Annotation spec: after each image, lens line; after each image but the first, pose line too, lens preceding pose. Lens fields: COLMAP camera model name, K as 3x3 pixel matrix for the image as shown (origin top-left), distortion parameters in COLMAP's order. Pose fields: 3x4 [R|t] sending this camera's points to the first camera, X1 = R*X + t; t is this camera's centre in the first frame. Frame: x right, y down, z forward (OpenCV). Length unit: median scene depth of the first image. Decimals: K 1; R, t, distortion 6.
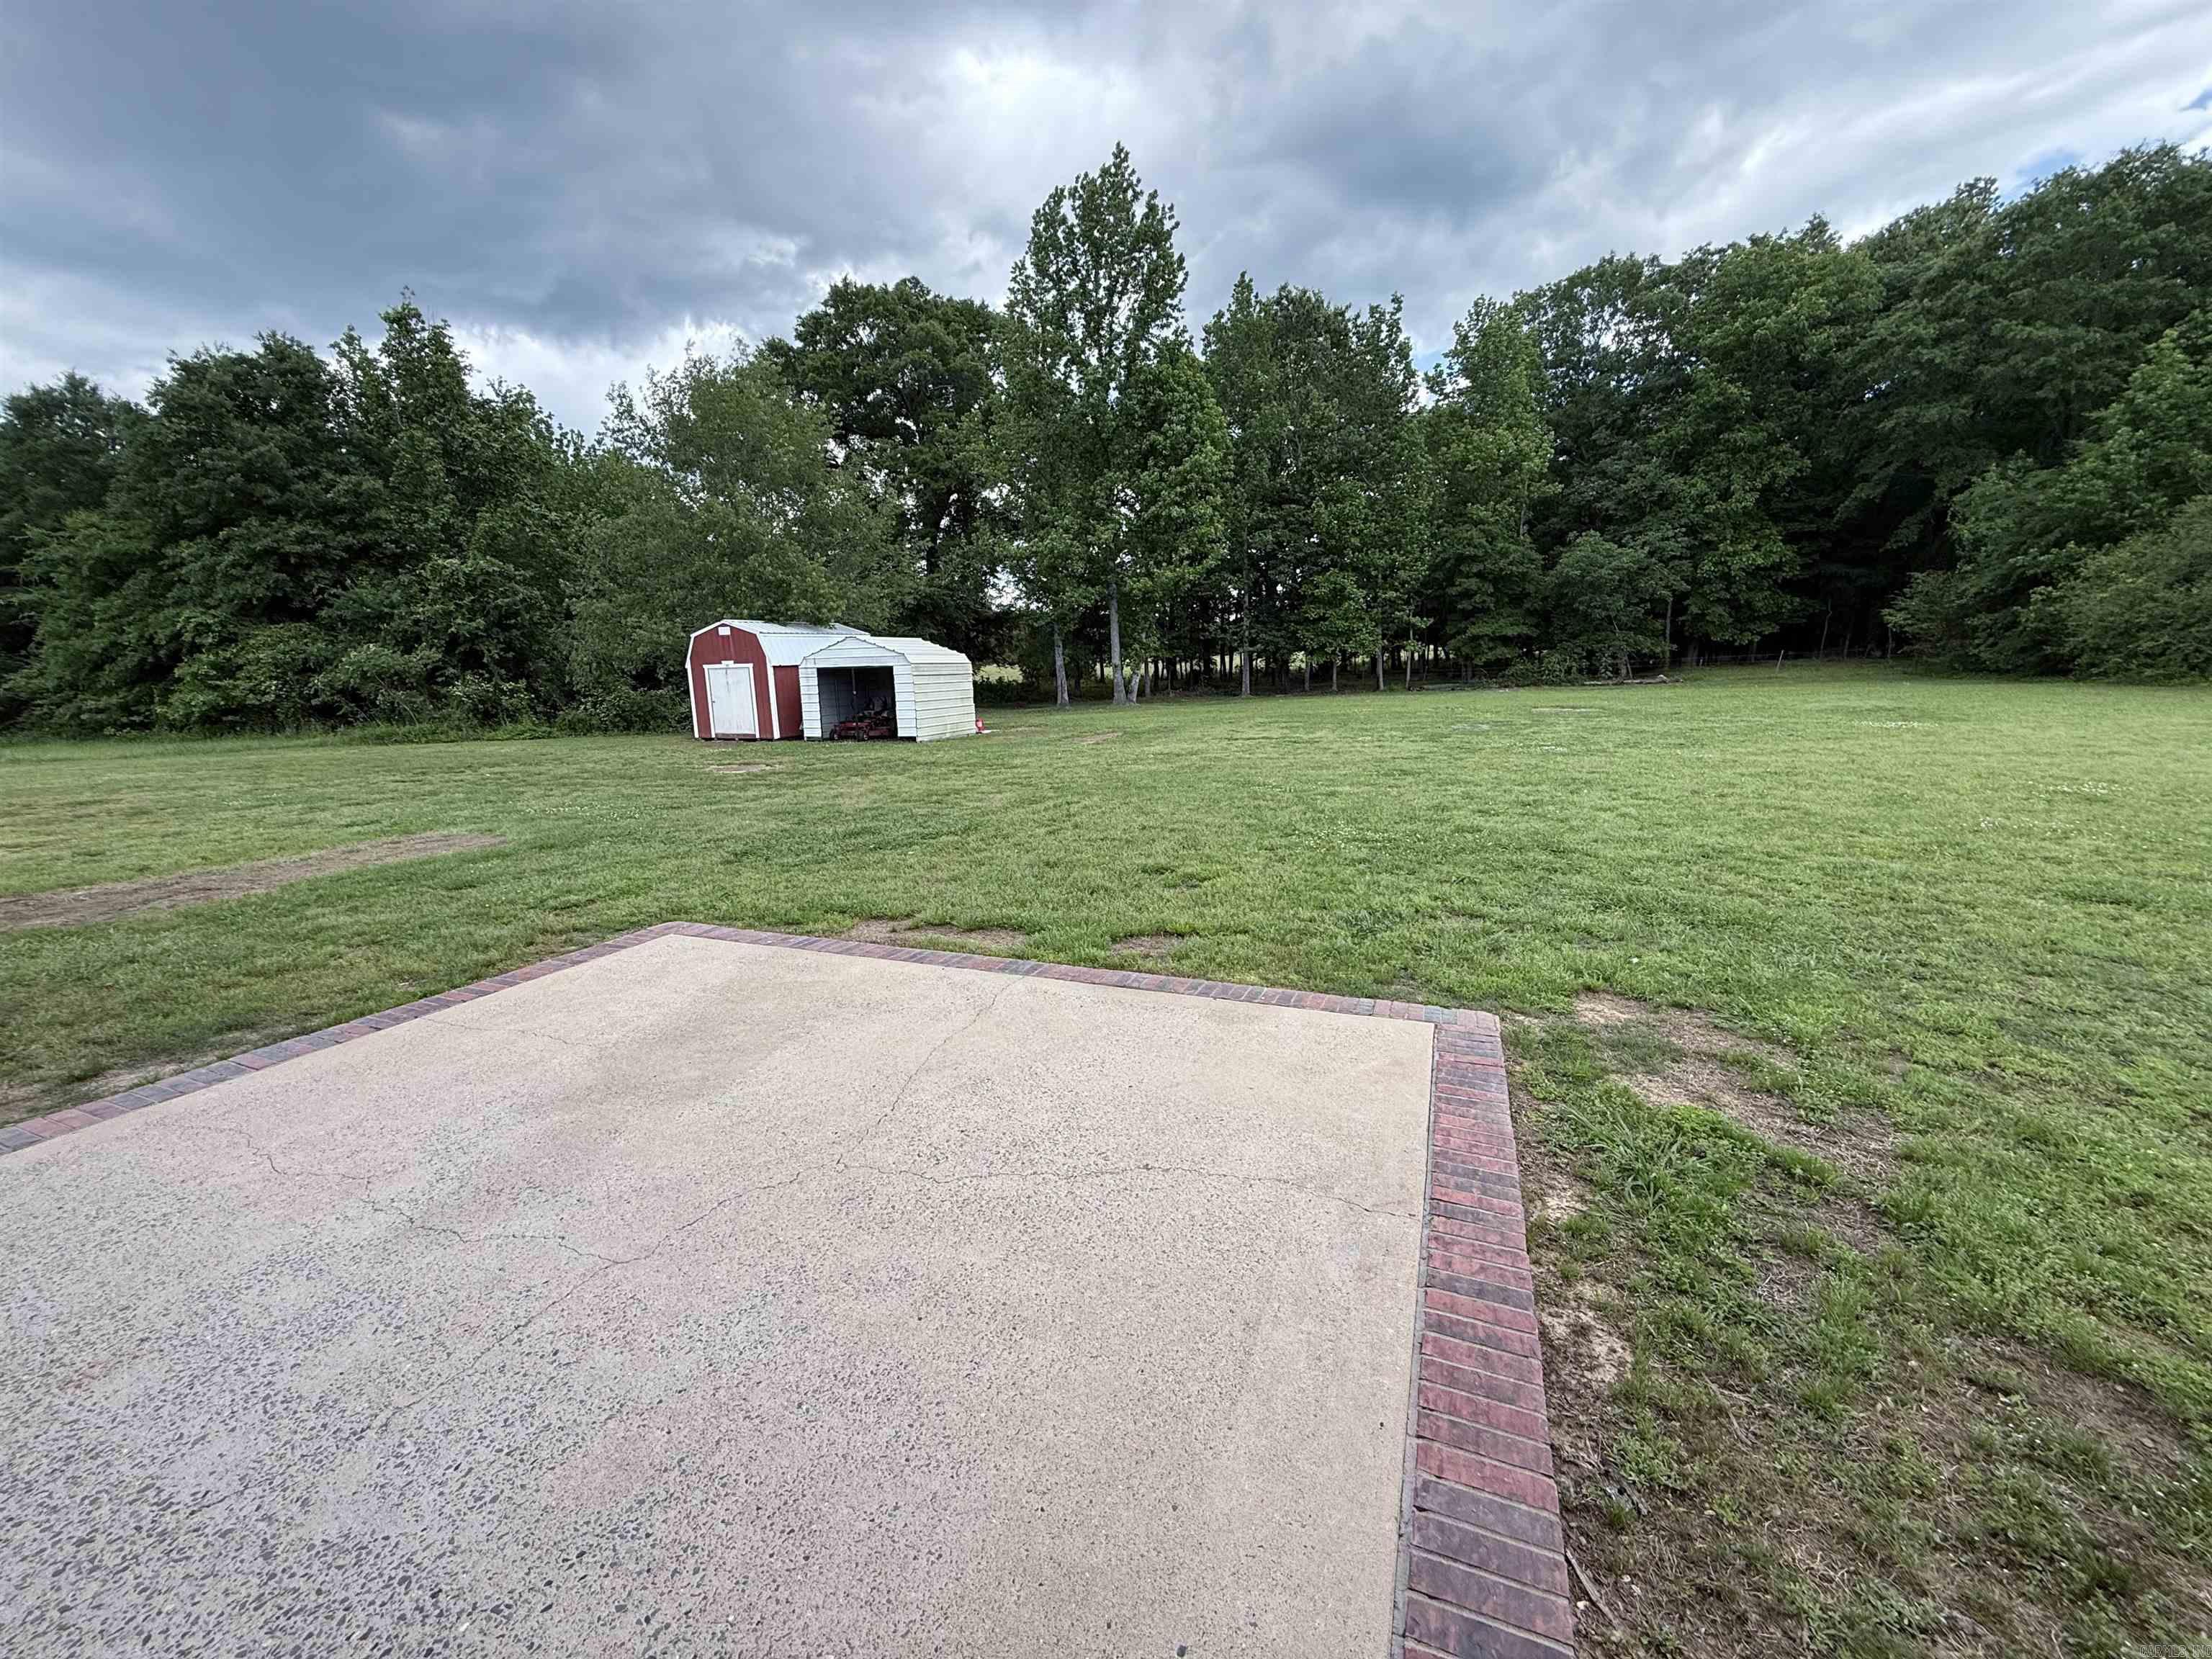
lens RADIAL K [[888.8, 0, 1099.7], [0, 888.8, 831.9], [0, 0, 1]] dist [-0.000438, -0.000148]
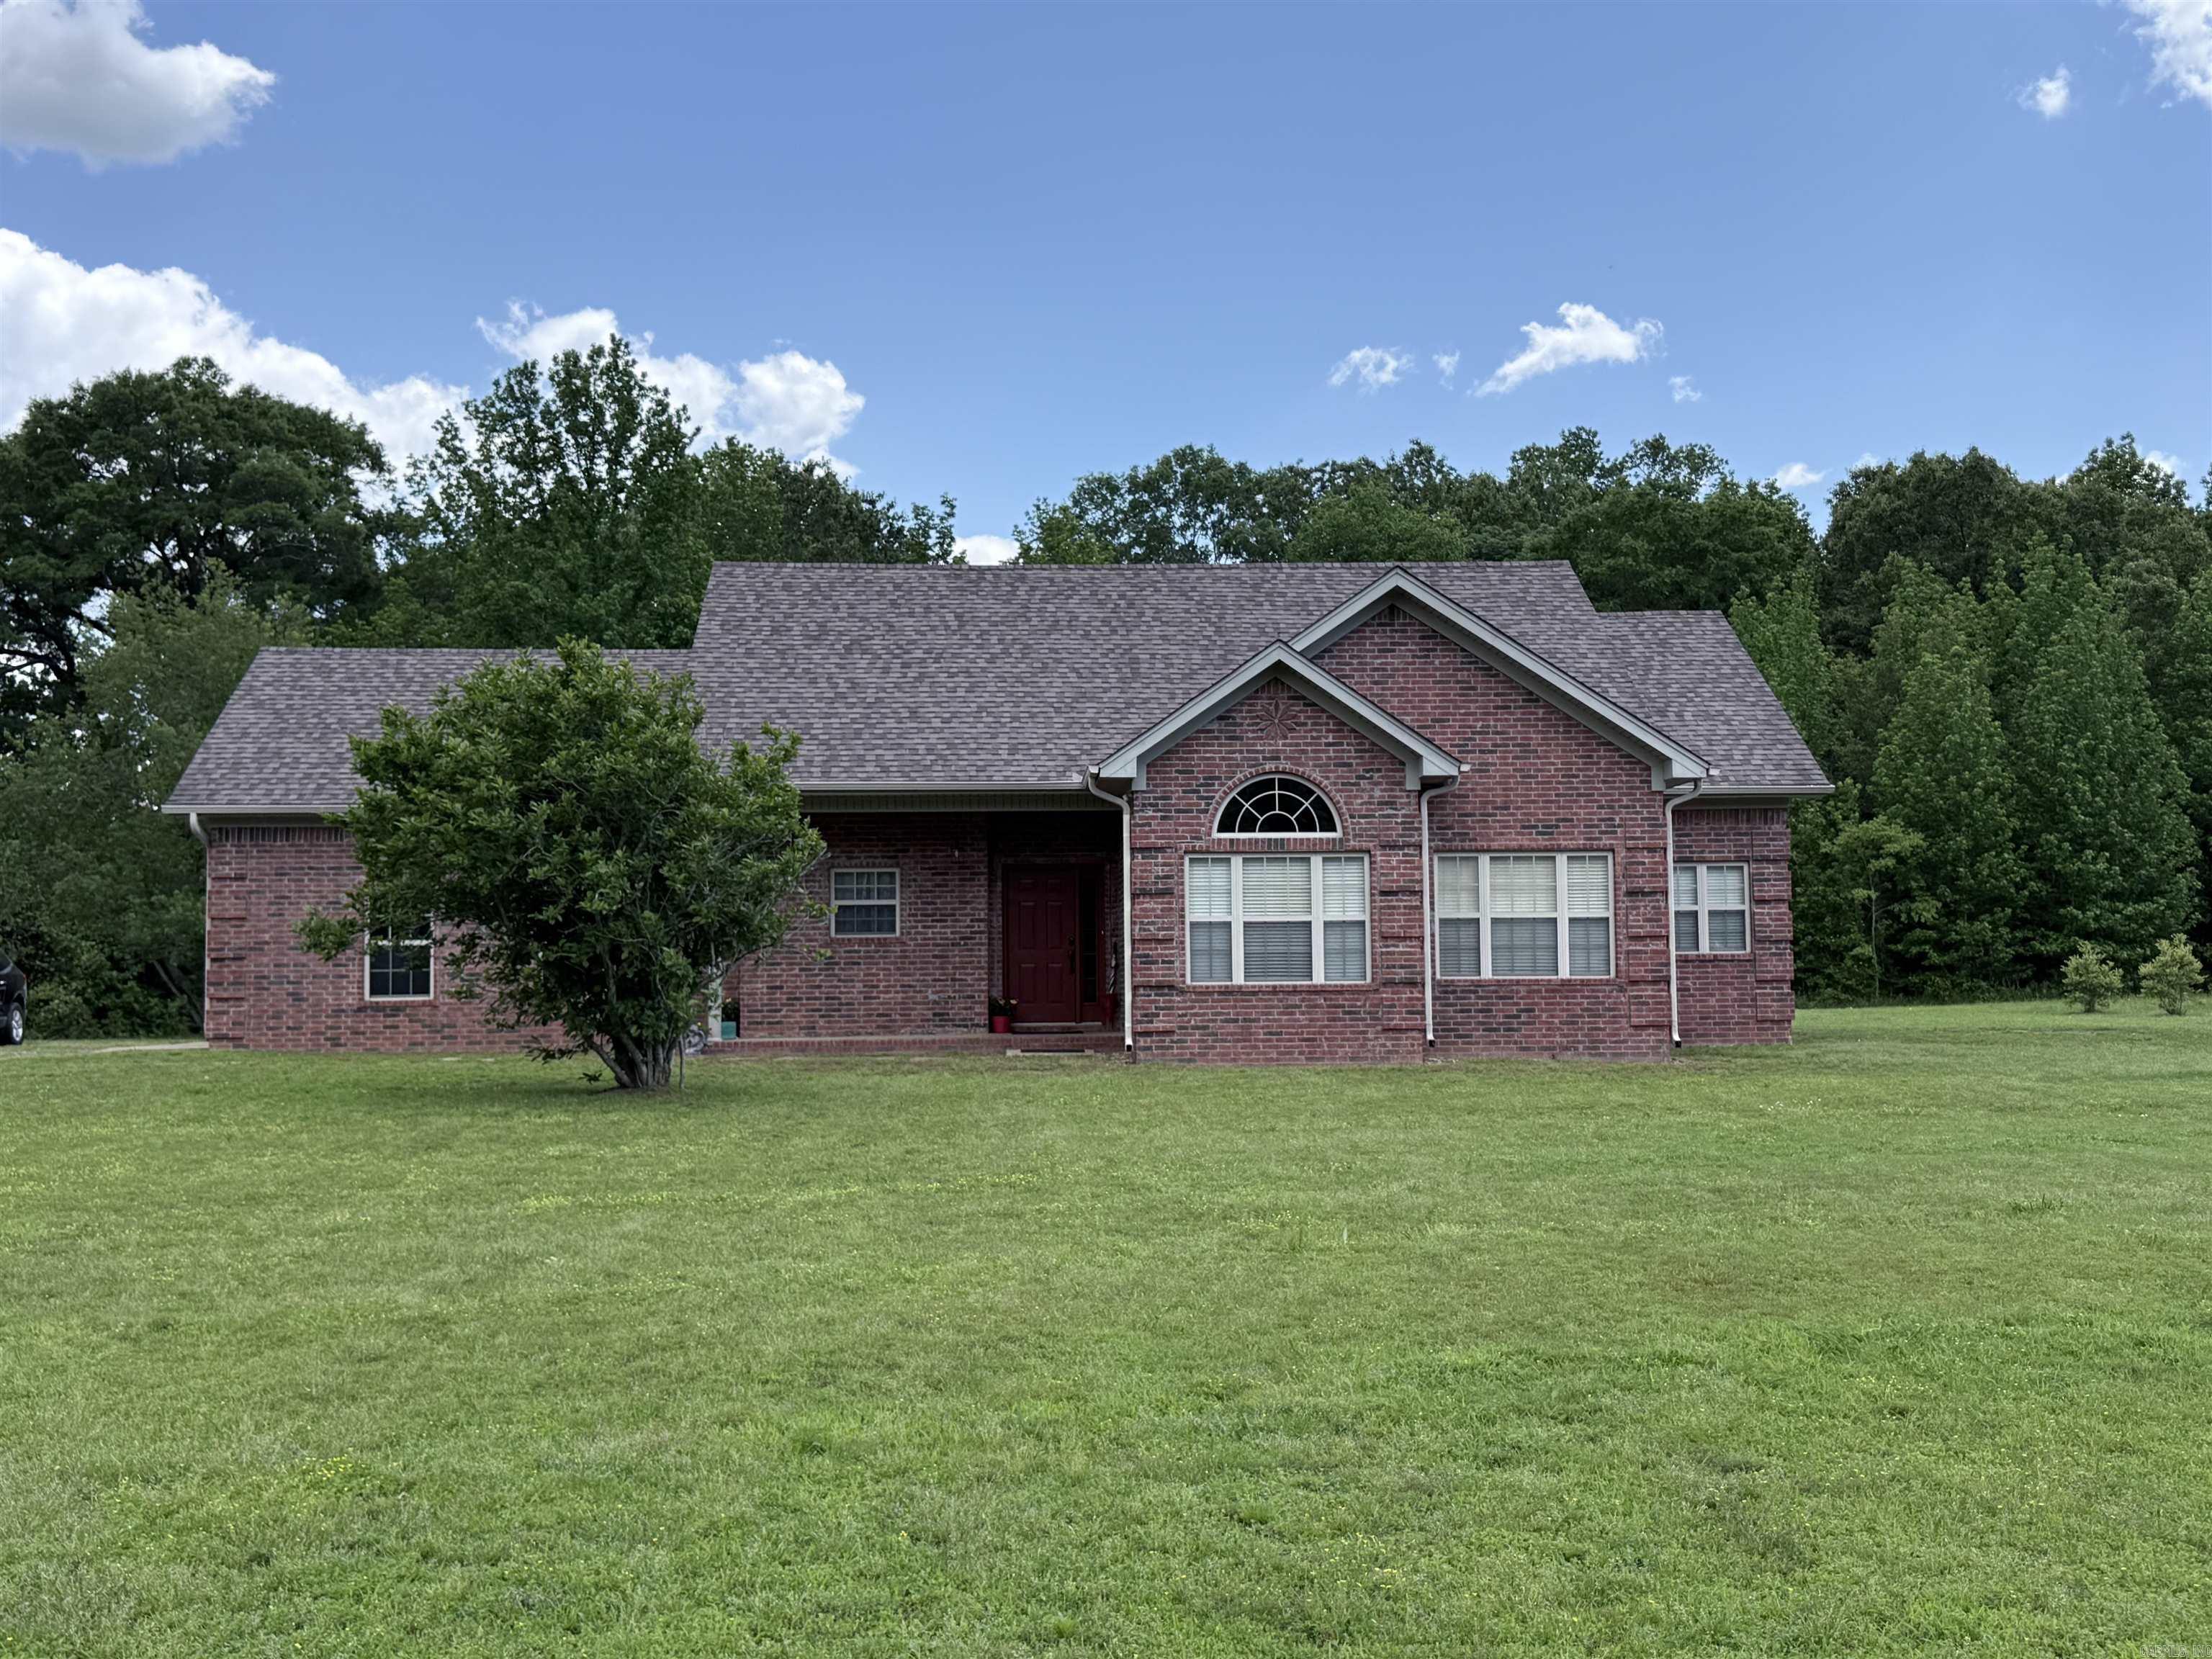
lens RADIAL K [[2478.4, 0, 1106.0], [0, 2478.4, 829.5], [0, 0, 1]] dist [-0.000518, 0.001252]
pose [[0.922211, 0.036020, 0.385007, -0.347060], [0.061162, 0.969532, -0.237207, 0.183634], [-0.381821, 0.242302, 0.891910, -0.874637]]
